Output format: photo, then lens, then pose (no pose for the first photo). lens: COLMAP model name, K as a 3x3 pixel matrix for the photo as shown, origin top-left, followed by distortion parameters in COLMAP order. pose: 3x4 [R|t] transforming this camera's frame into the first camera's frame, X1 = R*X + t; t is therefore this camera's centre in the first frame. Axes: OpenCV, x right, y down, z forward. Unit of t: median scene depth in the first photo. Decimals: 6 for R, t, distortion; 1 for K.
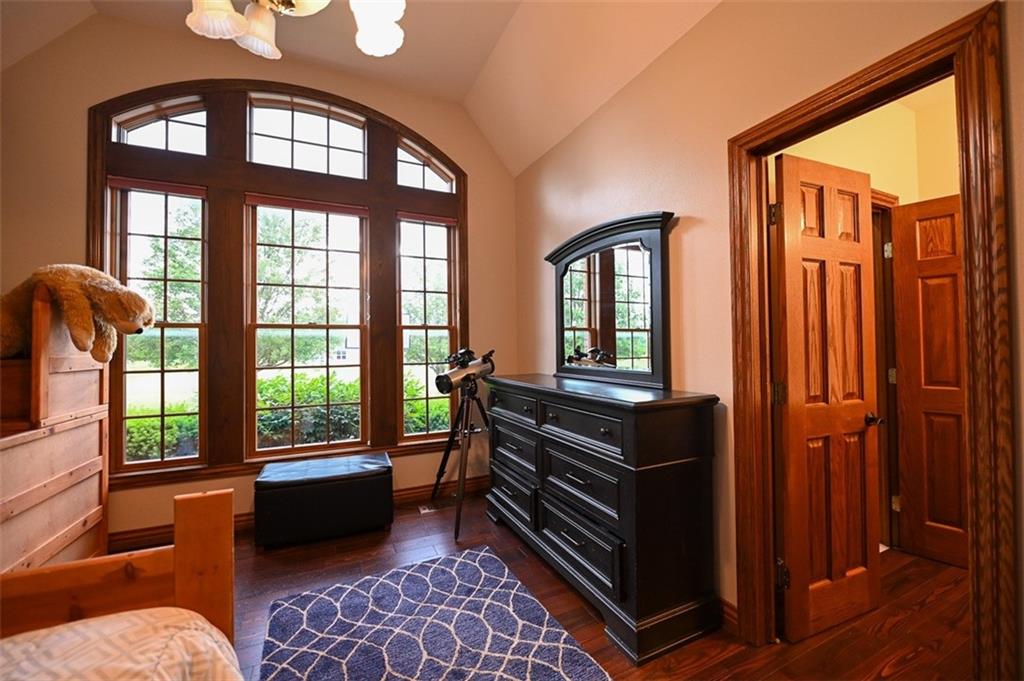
lens RADIAL K [[412.1, 0, 517.0], [0, 412.1, 336.4], [0, 0, 1]] dist [-0.003687, -0.000159]
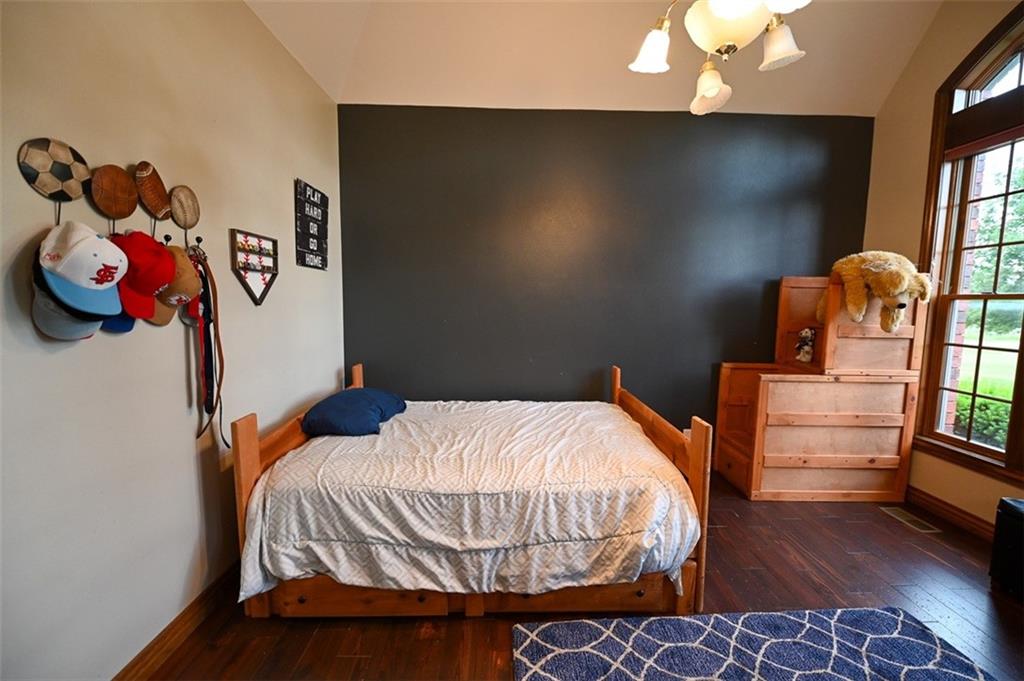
lens RADIAL K [[412.1, 0, 514.8], [0, 412.1, 341.3], [0, 0, 1]] dist [-0.003687, -0.000159]
pose [[-0.410985, 0.103250, -0.905776, 0.439665], [0.014188, 0.994170, 0.106888, -0.046825], [0.911532, 0.031078, -0.410054, 0.479411]]
